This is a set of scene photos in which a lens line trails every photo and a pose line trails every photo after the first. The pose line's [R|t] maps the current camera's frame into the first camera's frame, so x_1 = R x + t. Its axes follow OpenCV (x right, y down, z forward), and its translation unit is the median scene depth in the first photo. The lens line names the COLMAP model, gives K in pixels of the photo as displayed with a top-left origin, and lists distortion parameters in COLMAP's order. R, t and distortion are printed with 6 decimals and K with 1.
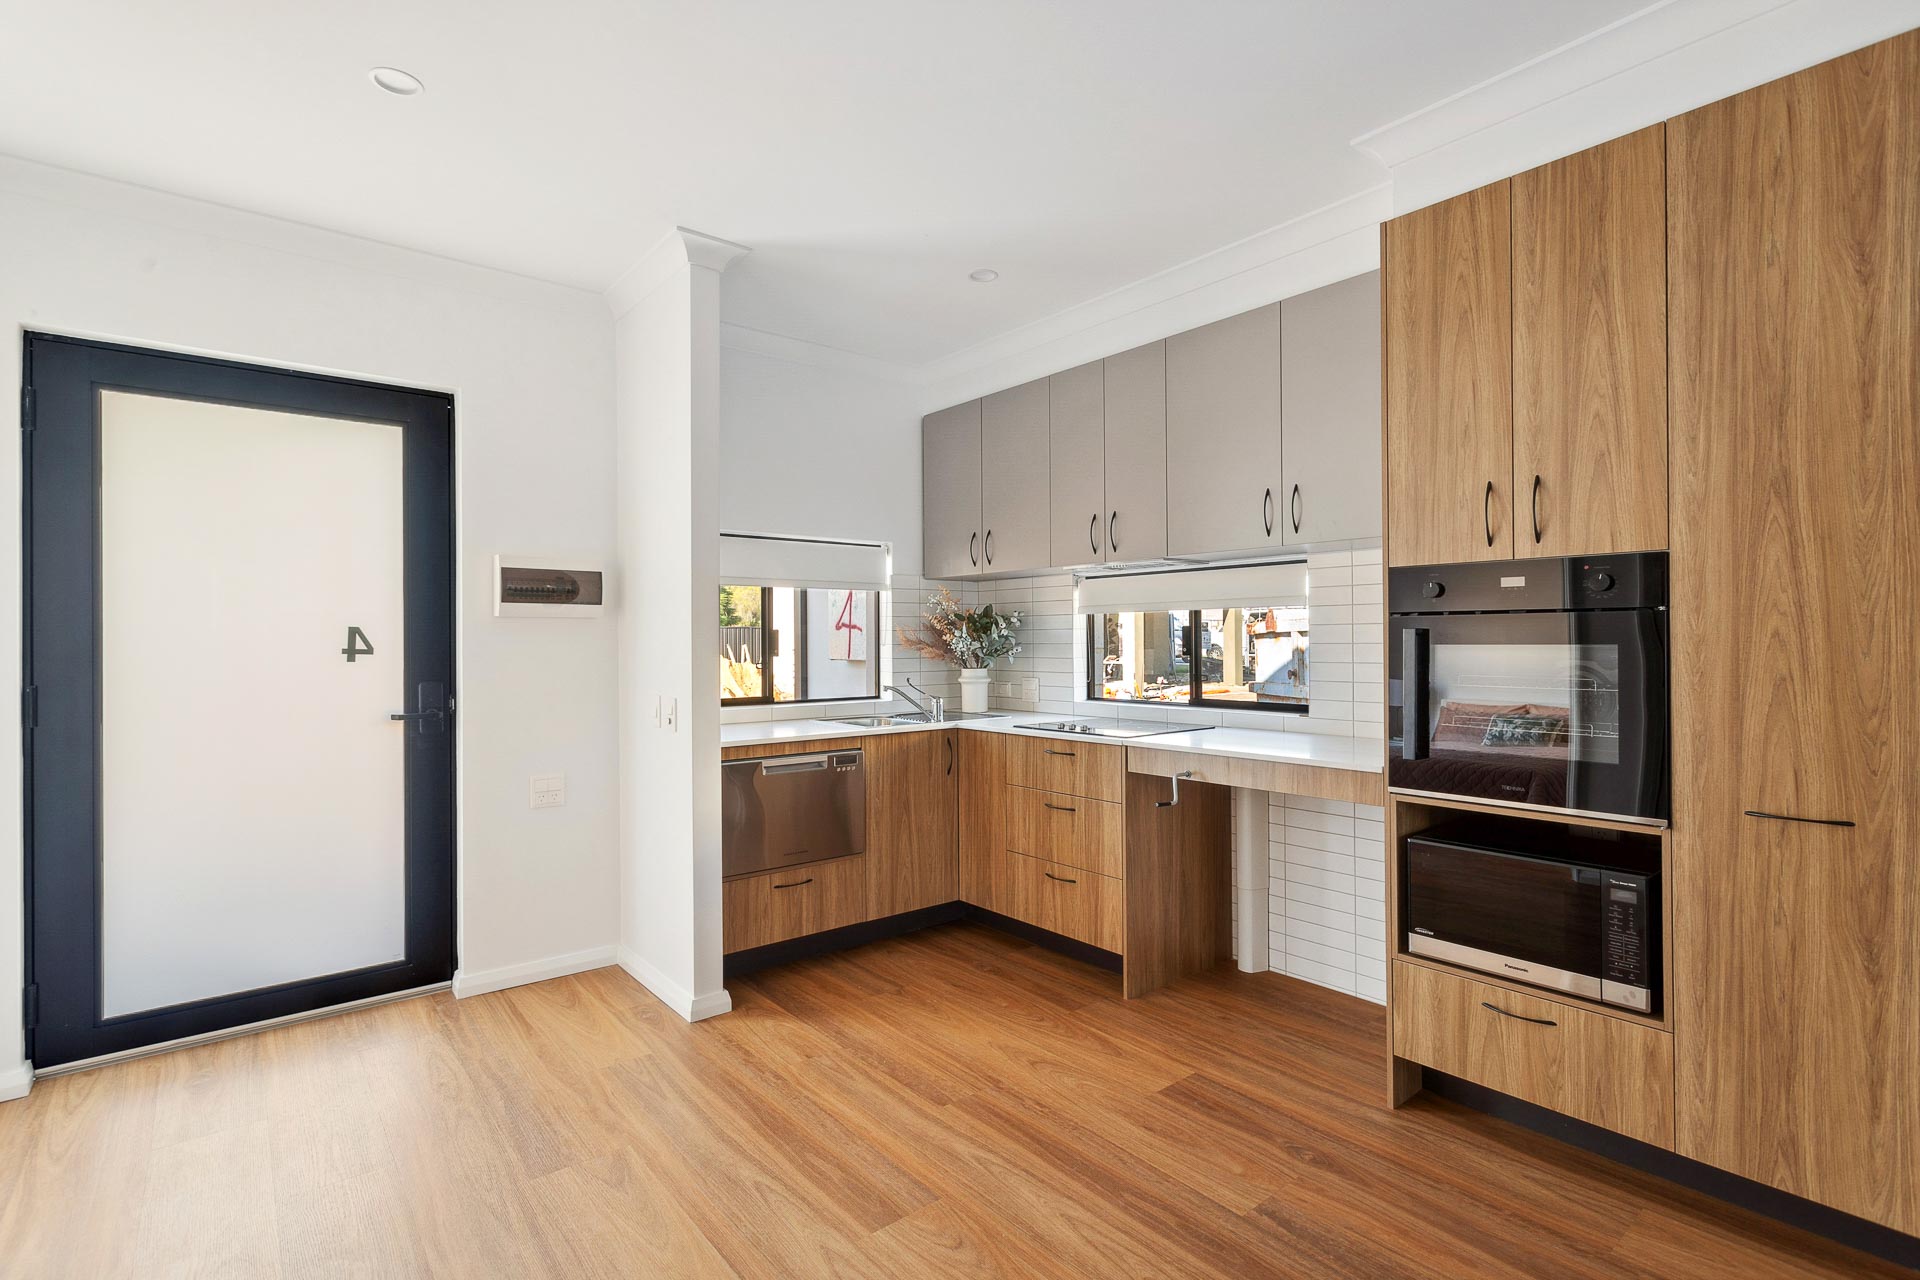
lens RADIAL K [[908.0, 0, 960.0], [0, 908.0, 640.0], [0, 0, 1]] dist [0.005506, 0.000662]
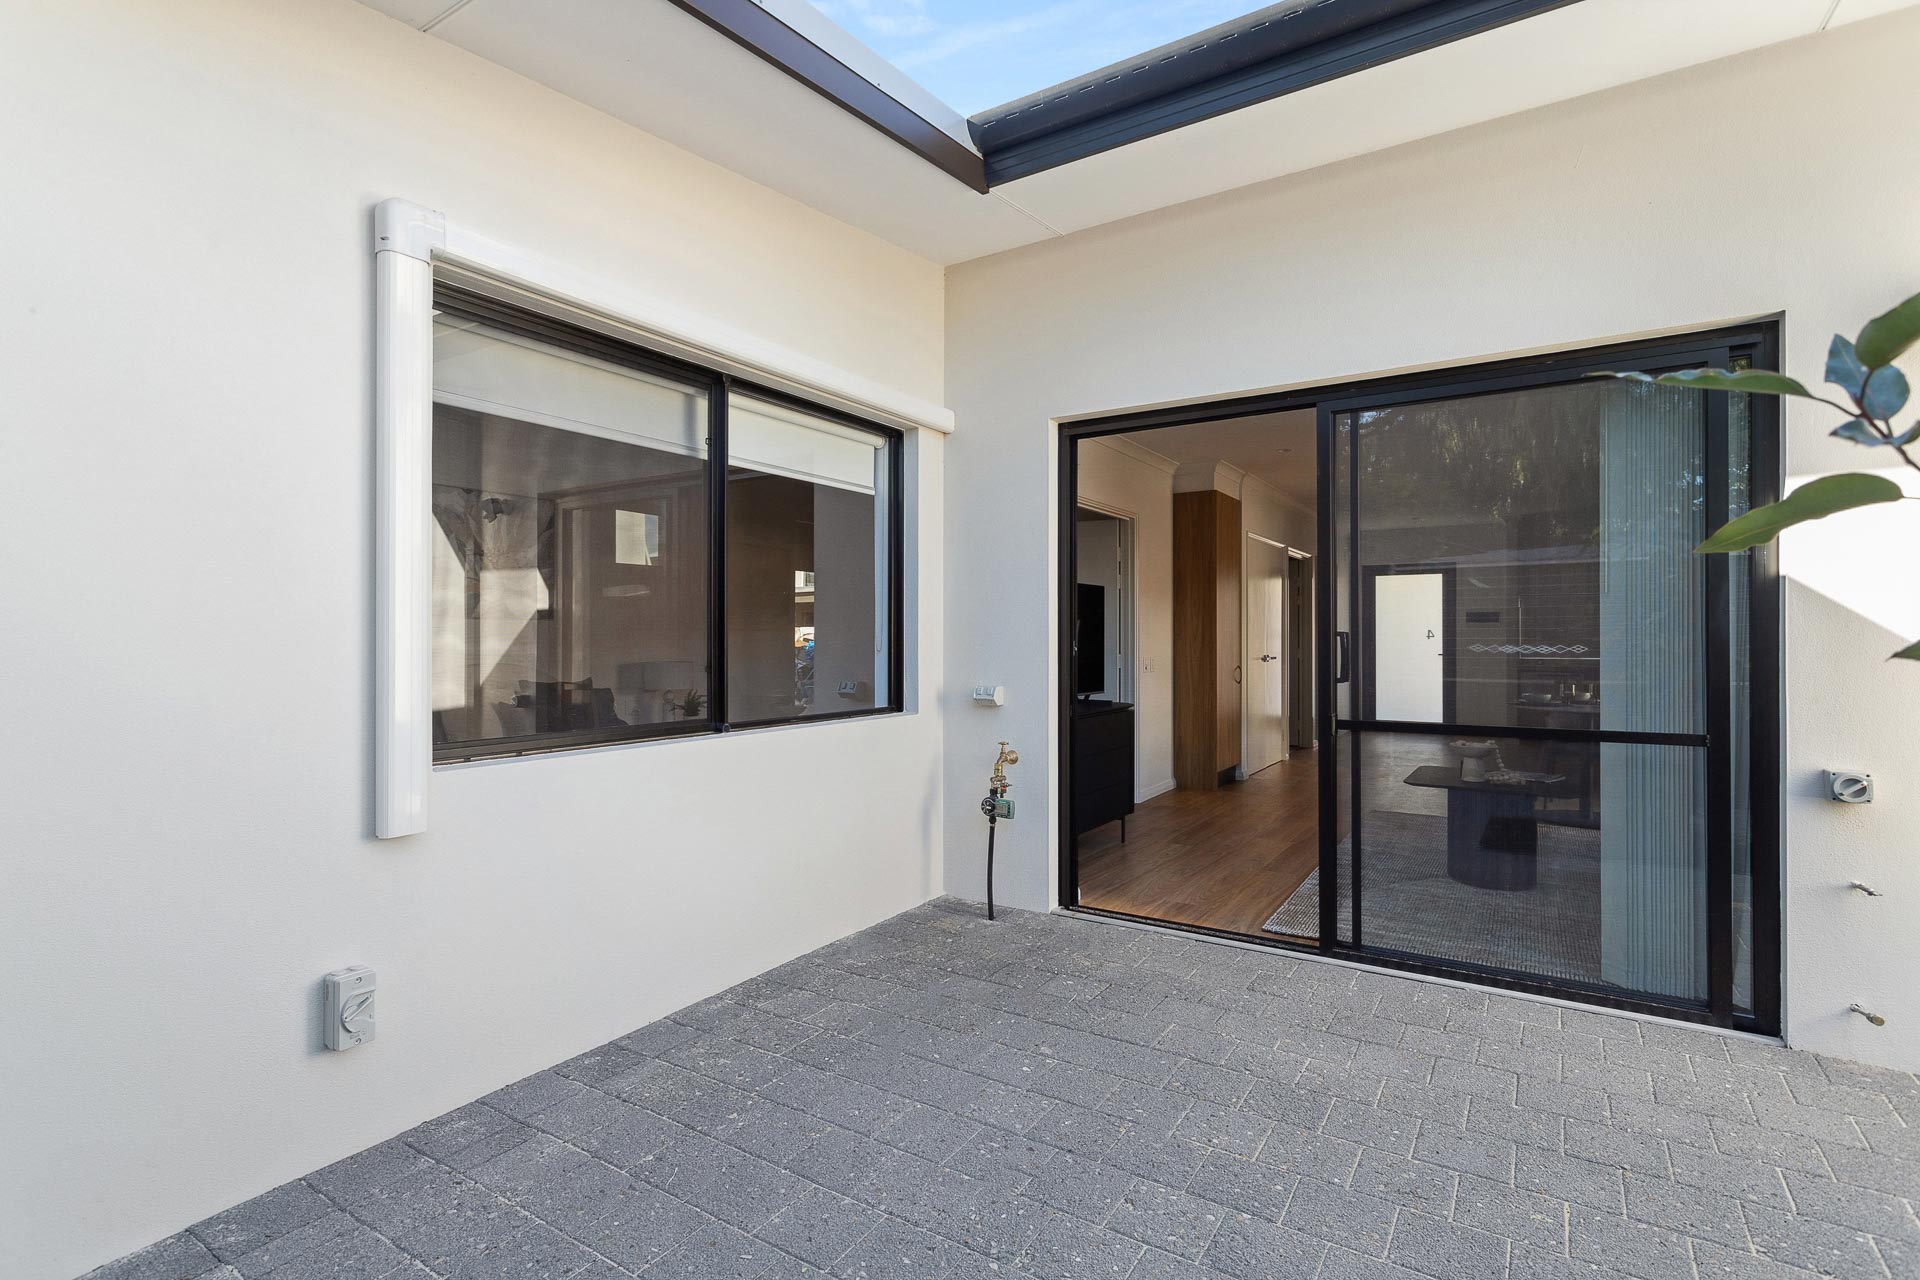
lens RADIAL K [[908.0, 0, 960.0], [0, 908.0, 640.0], [0, 0, 1]] dist [0.005506, 0.000662]
pose [[0.306175, 0.007295, -0.951947, 2.261305], [0.012377, 0.999856, 0.011643, -0.039952], [0.951895, -0.015347, 0.306040, -1.950242]]
